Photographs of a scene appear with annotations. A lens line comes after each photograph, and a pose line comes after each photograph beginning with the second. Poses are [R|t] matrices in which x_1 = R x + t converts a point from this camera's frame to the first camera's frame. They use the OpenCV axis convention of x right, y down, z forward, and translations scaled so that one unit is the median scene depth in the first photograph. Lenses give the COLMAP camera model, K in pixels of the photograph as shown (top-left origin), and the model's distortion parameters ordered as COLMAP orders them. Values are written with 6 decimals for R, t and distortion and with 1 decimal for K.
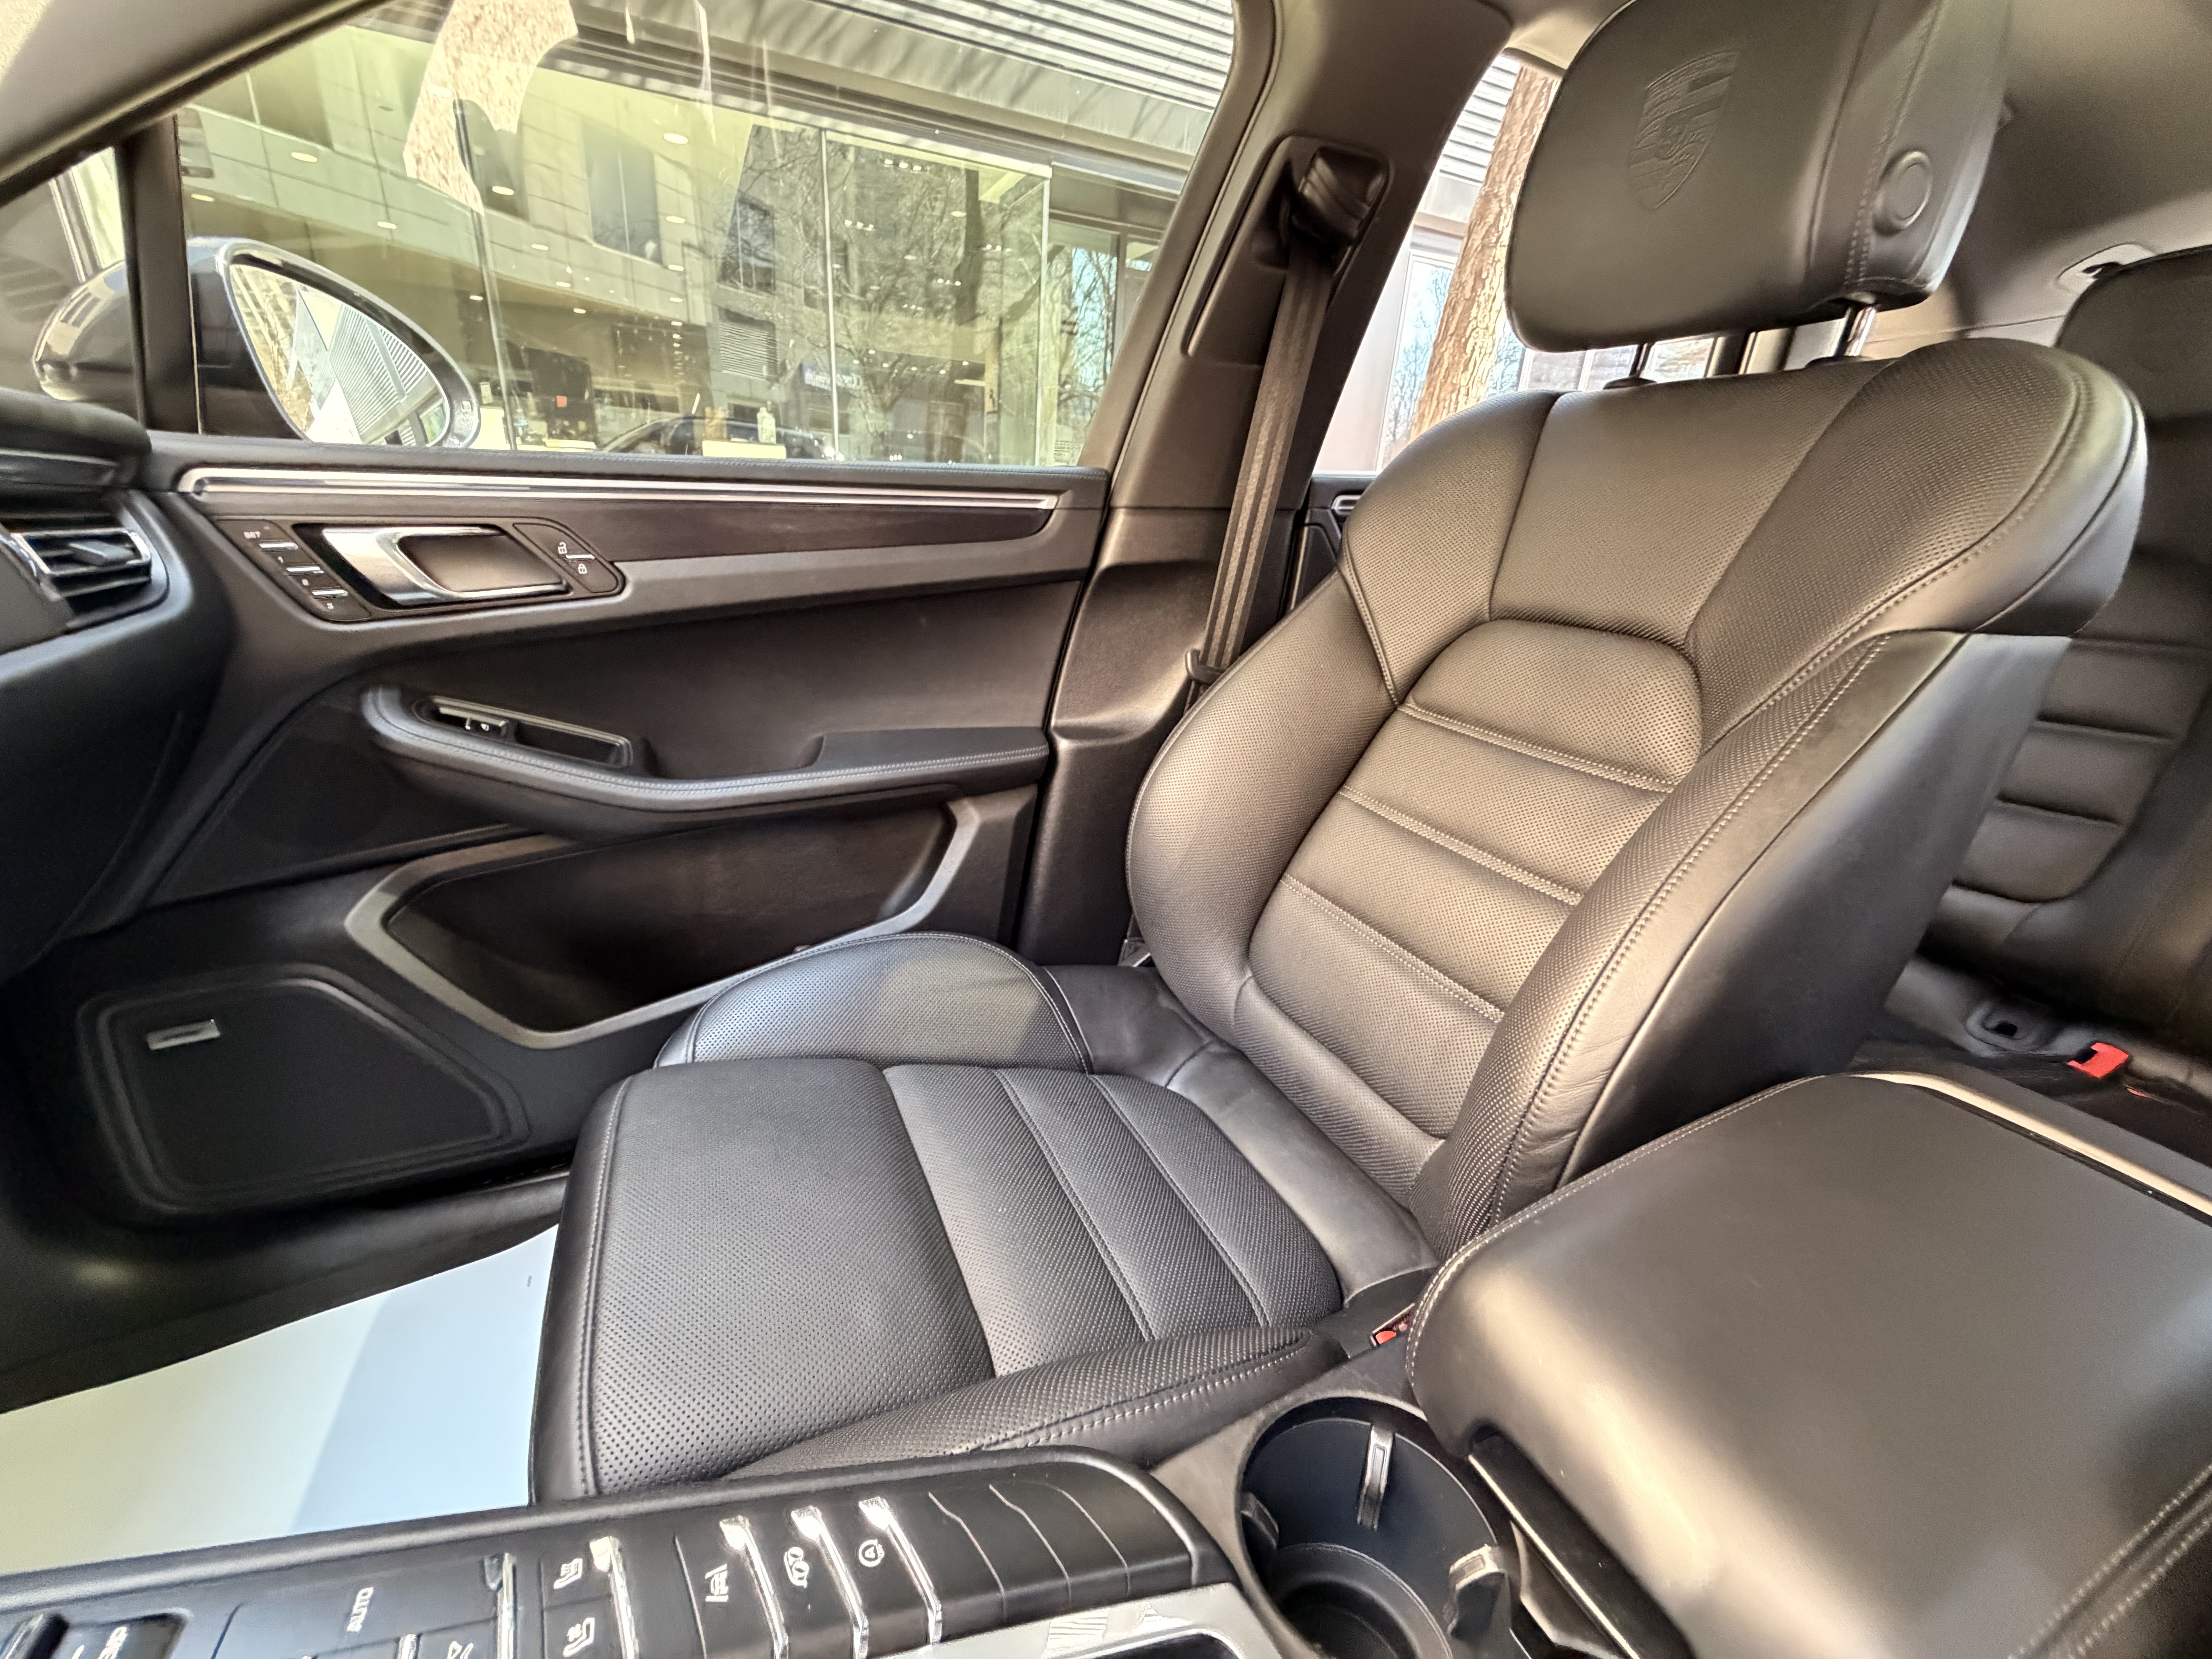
lens RADIAL K [[894.7, 0, 1092.3], [0, 894.7, 828.2], [0, 0, 1]] dist [-0.012924, 0.005048]
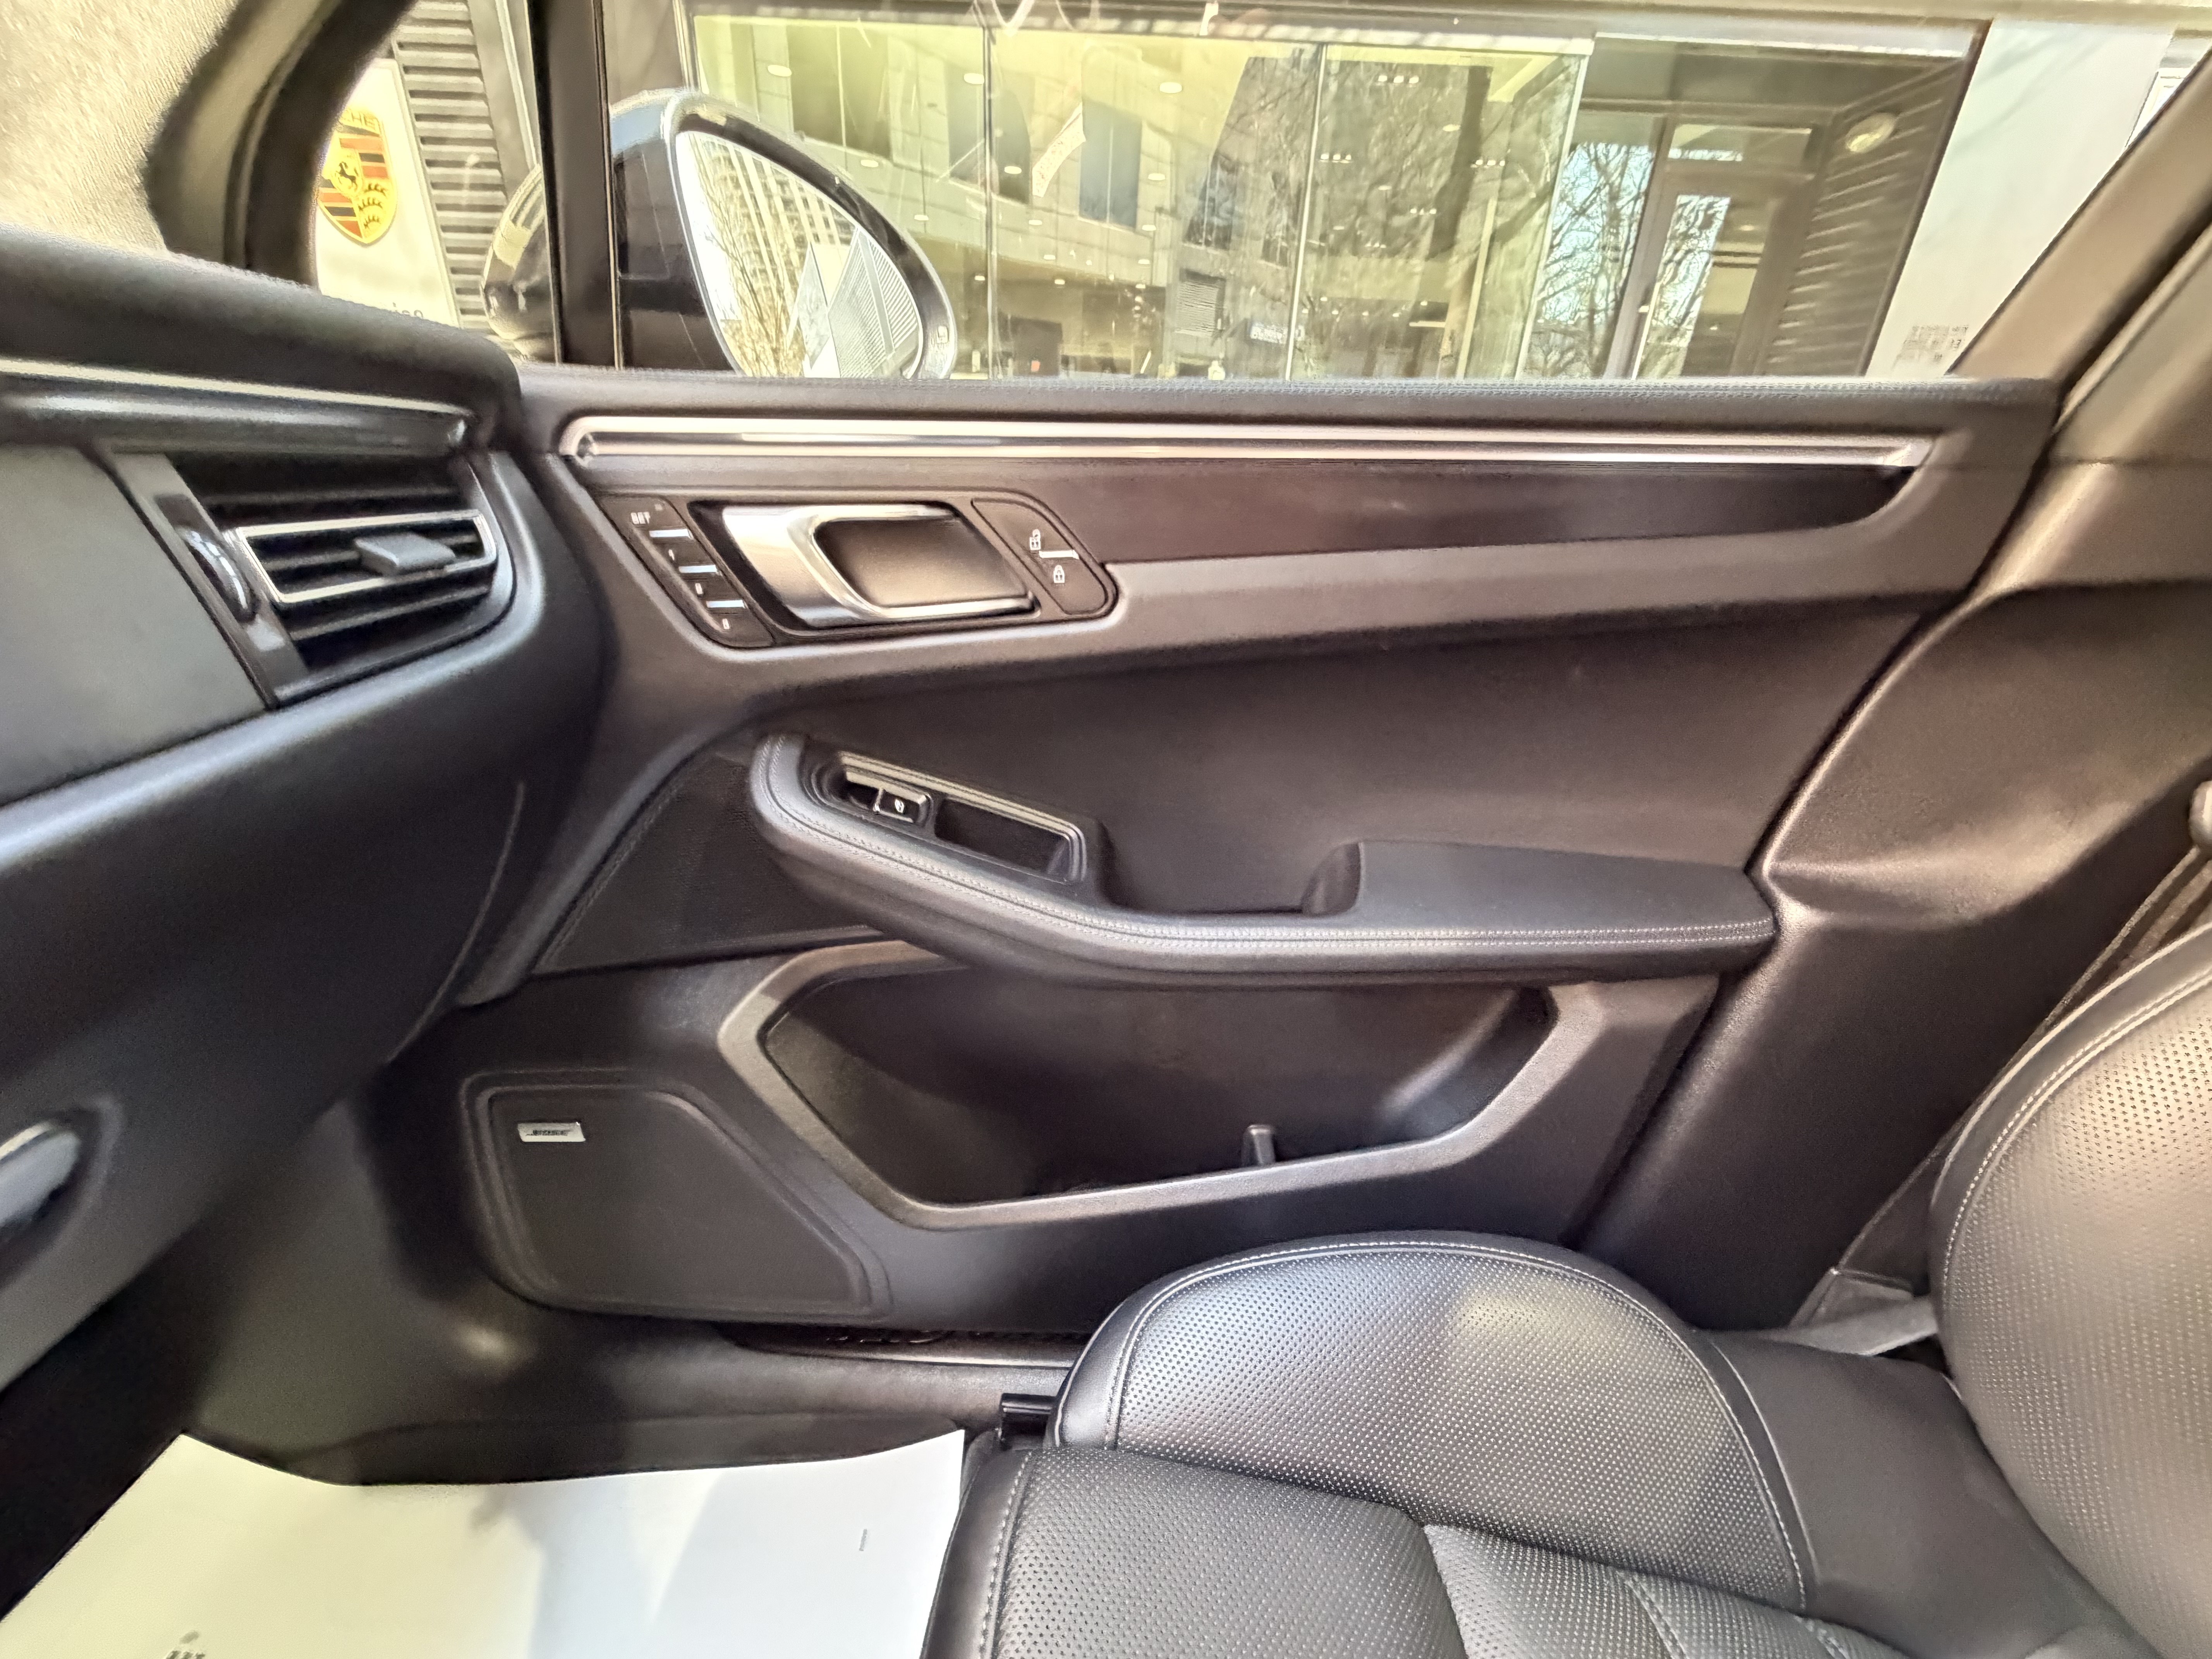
lens RADIAL K [[876.0, 0, 1075.6], [0, 876.0, 843.7], [0, 0, 1]] dist [-0.001771, -0.000135]
pose [[0.898423, 0.163377, -0.407608, -0.276994], [-0.137488, 0.986199, 0.092244, -0.160473], [0.417053, -0.026833, 0.908486, 0.436703]]
